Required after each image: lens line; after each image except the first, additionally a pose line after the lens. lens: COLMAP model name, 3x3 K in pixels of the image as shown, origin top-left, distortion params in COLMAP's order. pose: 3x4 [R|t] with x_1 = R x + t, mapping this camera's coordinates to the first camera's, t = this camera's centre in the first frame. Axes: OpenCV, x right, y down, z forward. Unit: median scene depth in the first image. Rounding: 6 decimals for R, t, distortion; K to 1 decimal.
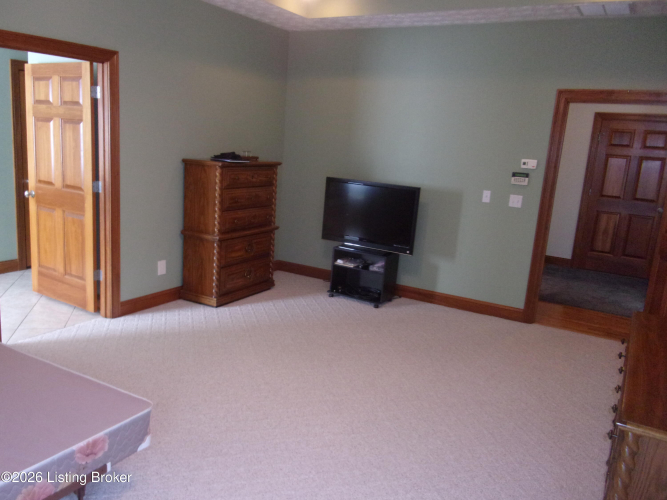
lens RADIAL K [[551.9, 0, 331.2], [0, 551.9, 247.9], [0, 0, 1]] dist [0.034283, 0.006241]
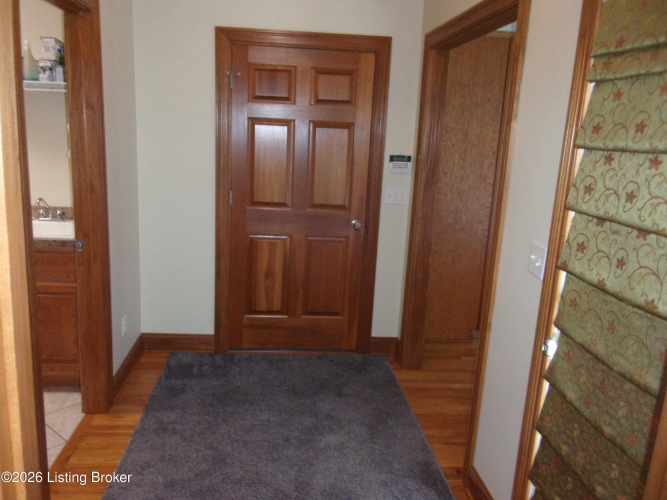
lens RADIAL K [[551.9, 0, 332.1], [0, 551.9, 250.9], [0, 0, 1]] dist [0.034283, 0.006241]
pose [[0.825638, -0.149915, 0.543919, 0.275244], [0.119978, 0.988655, 0.090373, -0.088742], [-0.551296, -0.009357, 0.834257, 0.561384]]
